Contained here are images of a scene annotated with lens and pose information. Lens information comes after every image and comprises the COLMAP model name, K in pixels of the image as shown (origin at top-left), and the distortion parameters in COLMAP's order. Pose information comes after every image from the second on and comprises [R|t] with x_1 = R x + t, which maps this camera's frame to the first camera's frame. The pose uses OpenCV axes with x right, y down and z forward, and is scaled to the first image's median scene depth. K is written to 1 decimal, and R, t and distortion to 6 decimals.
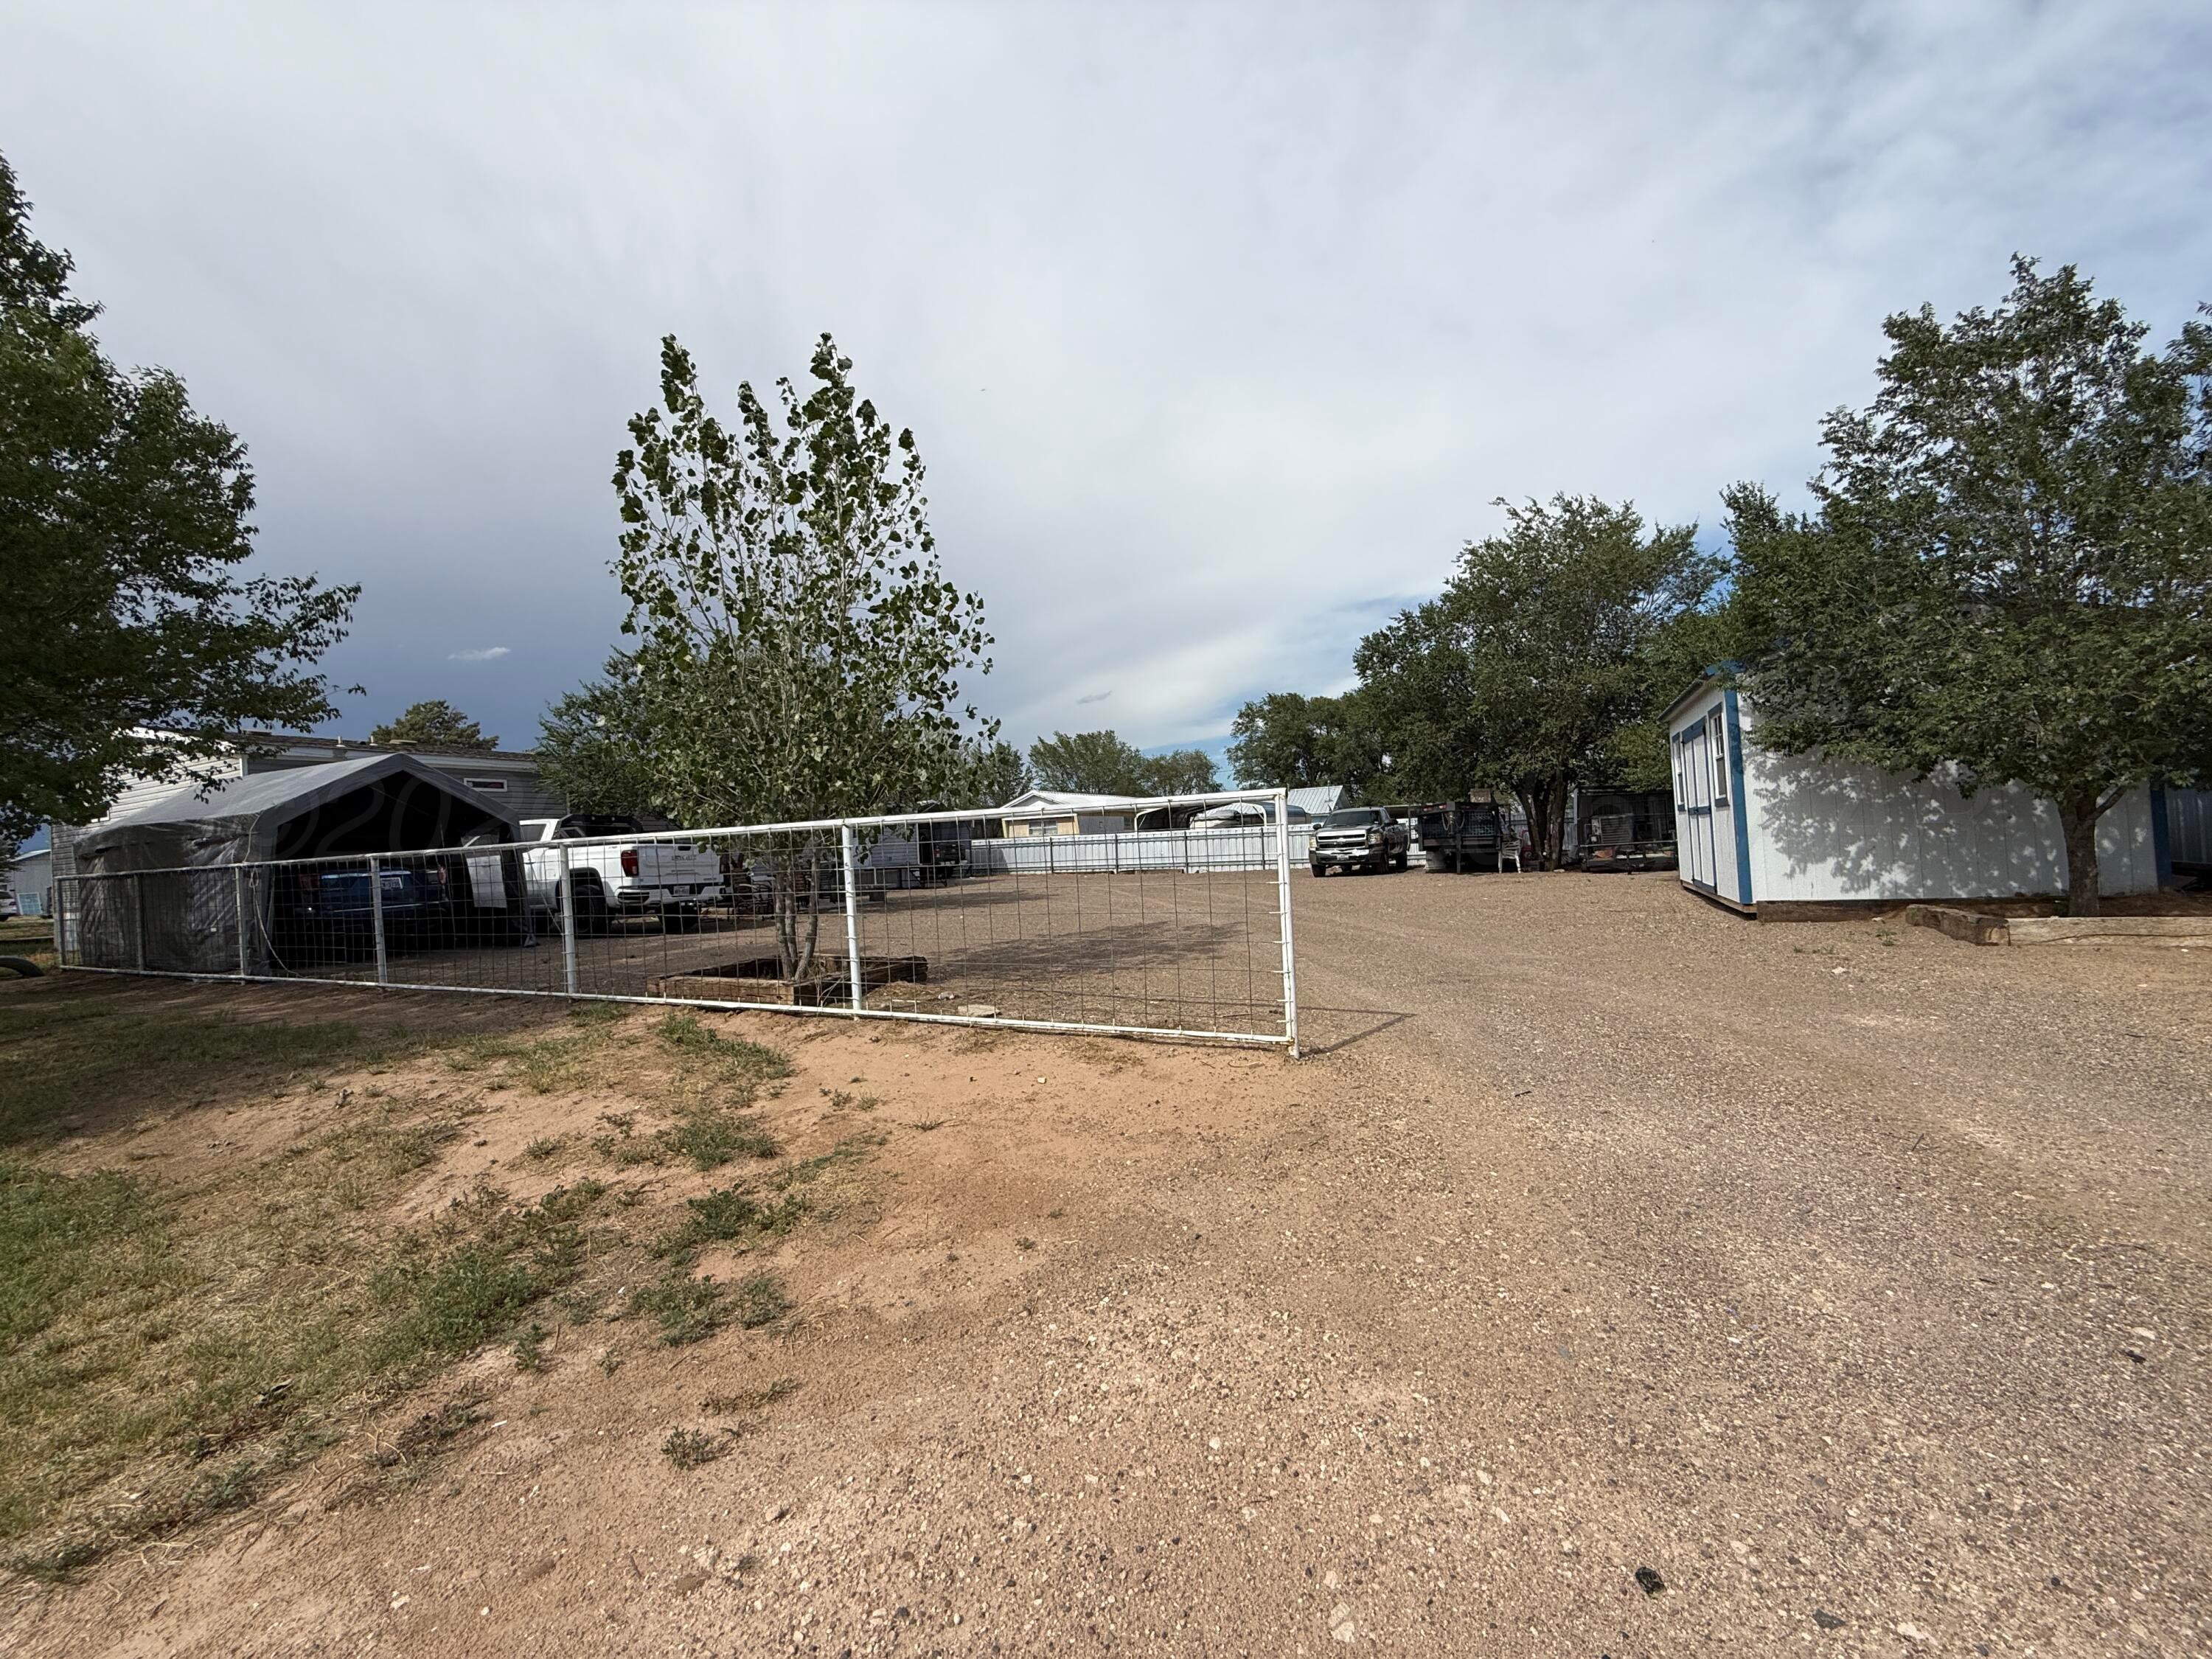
lens RADIAL K [[880.8, 0, 1102.9], [0, 880.8, 831.6], [0, 0, 1]] dist [-0.001116, 0.000129]
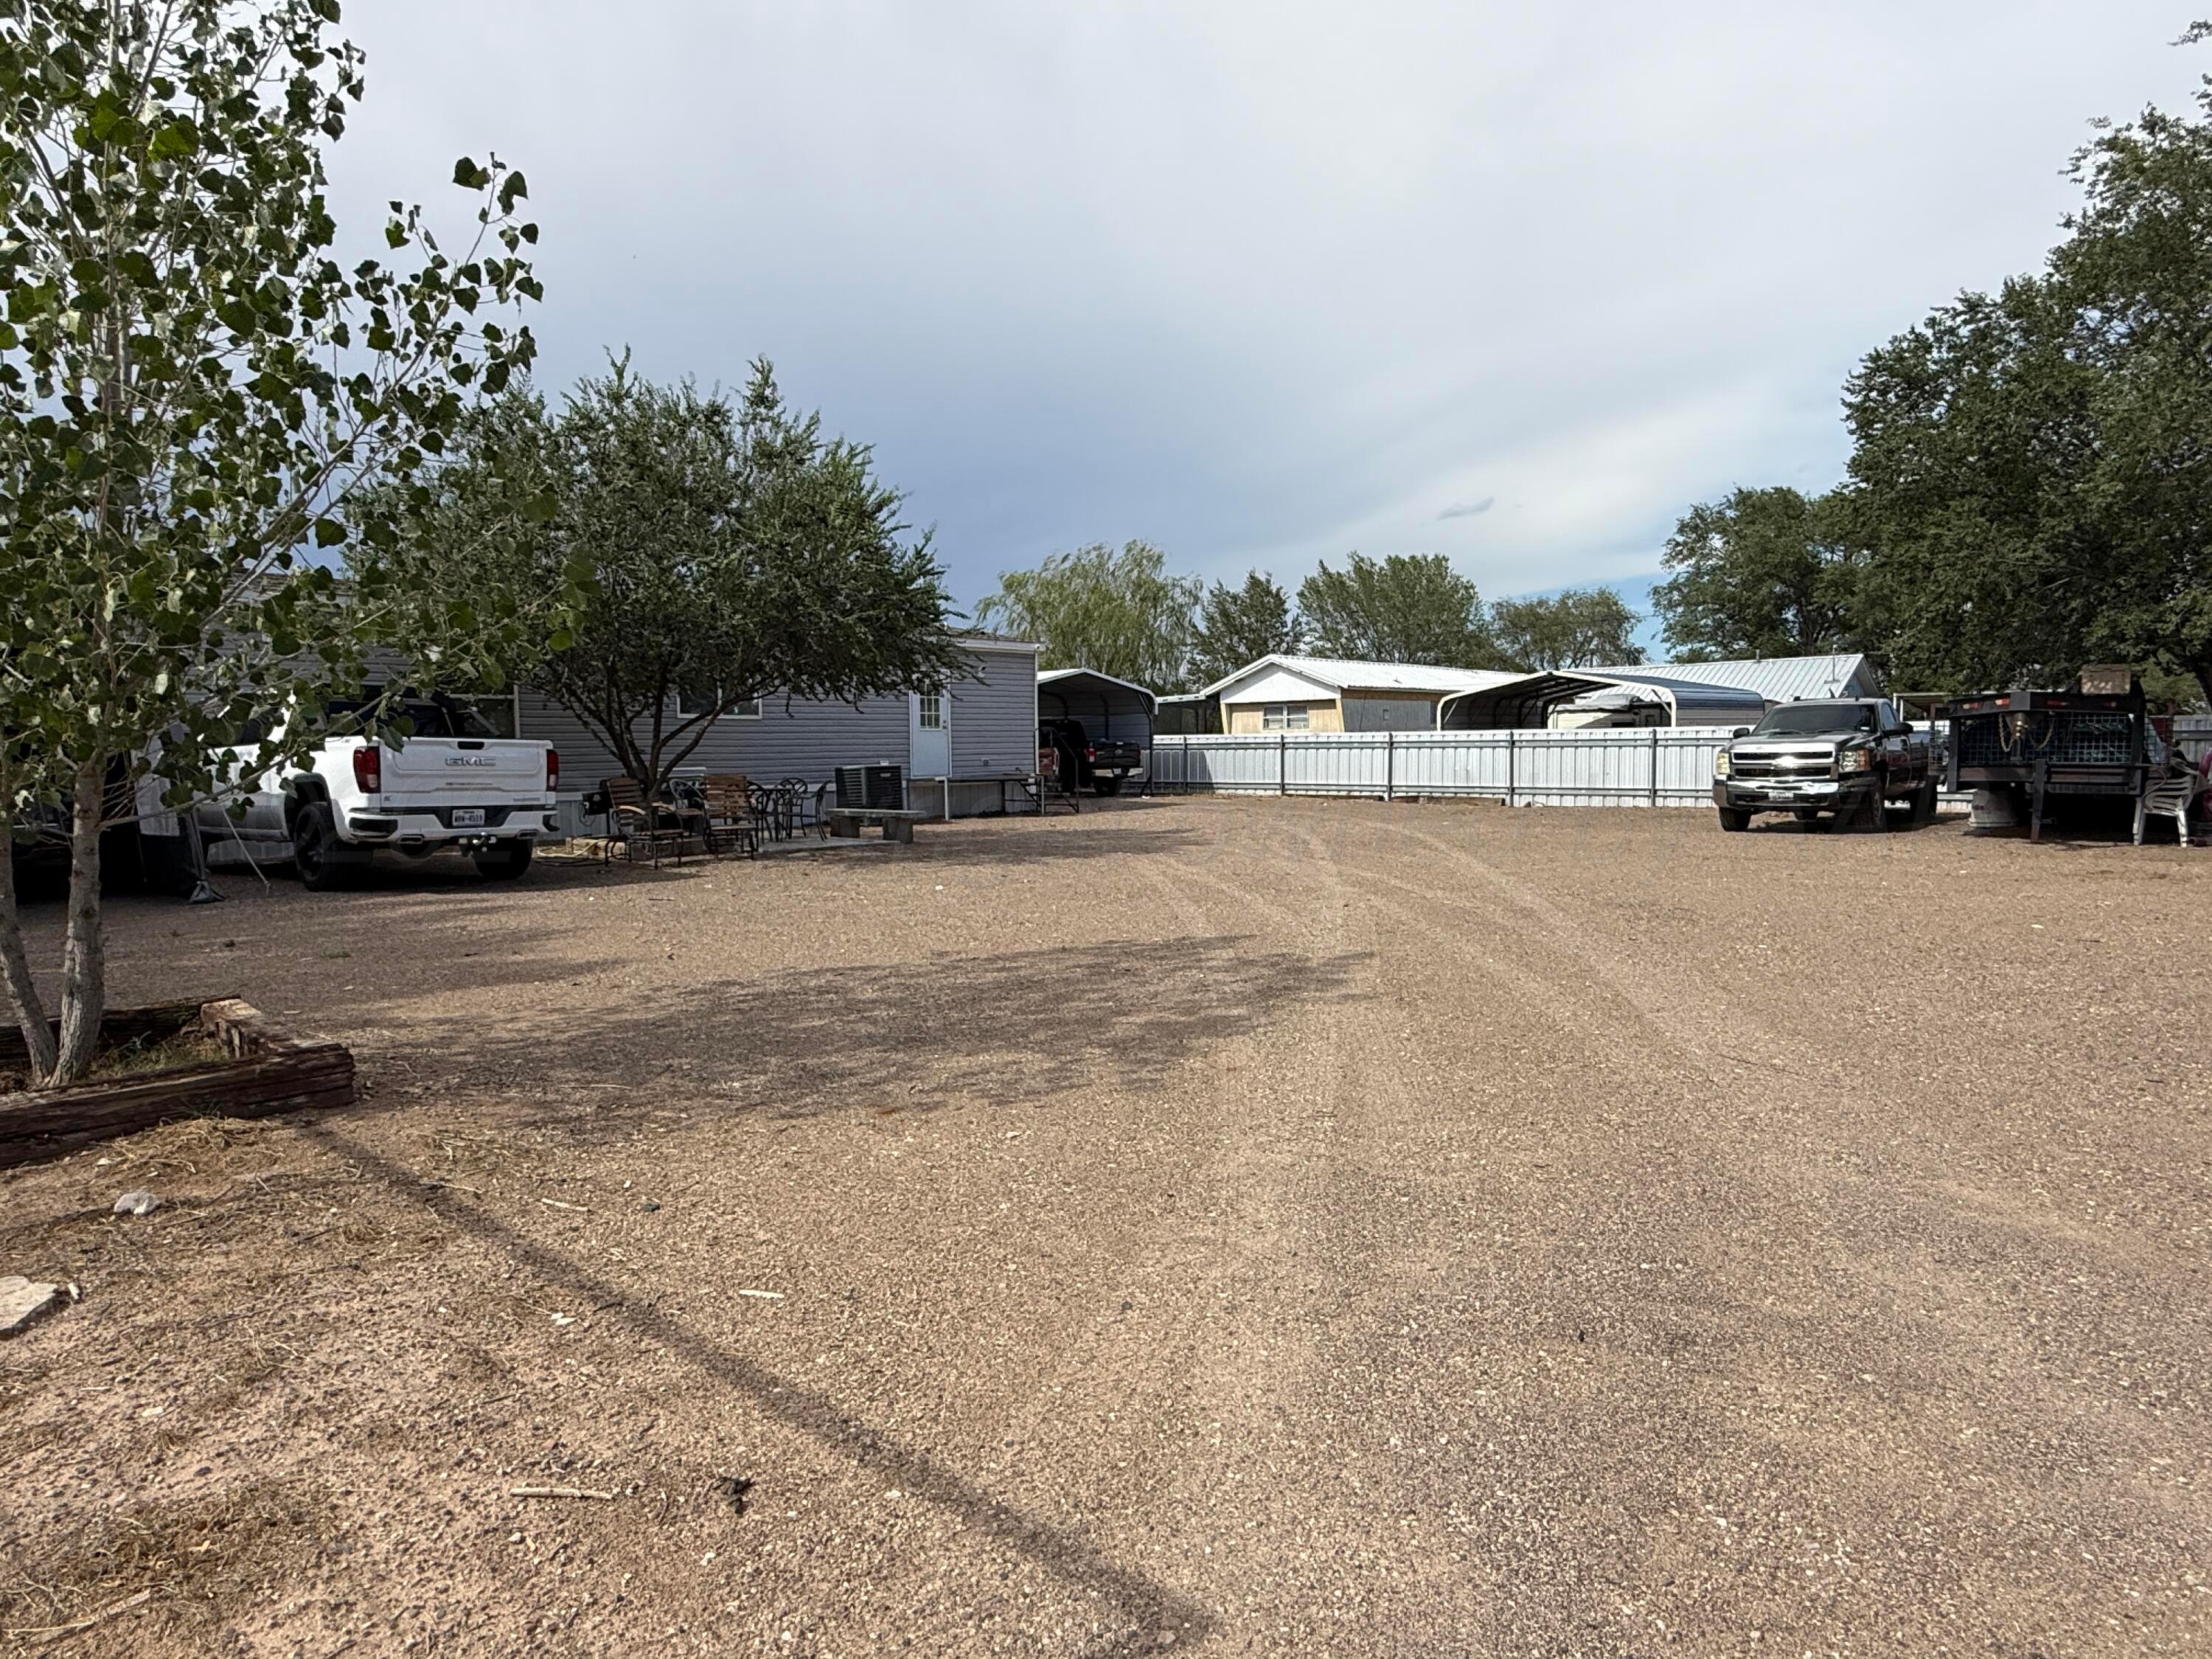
lens RADIAL K [[1323.4, 0, 1107.3], [0, 1323.4, 828.9], [0, 0, 1]] dist [-0.005676, -0.000164]
pose [[0.962490, 0.049234, -0.266814, 0.064937], [-0.026396, 0.995725, 0.088517, -0.005738], [0.270032, -0.078154, 0.959674, 0.102790]]
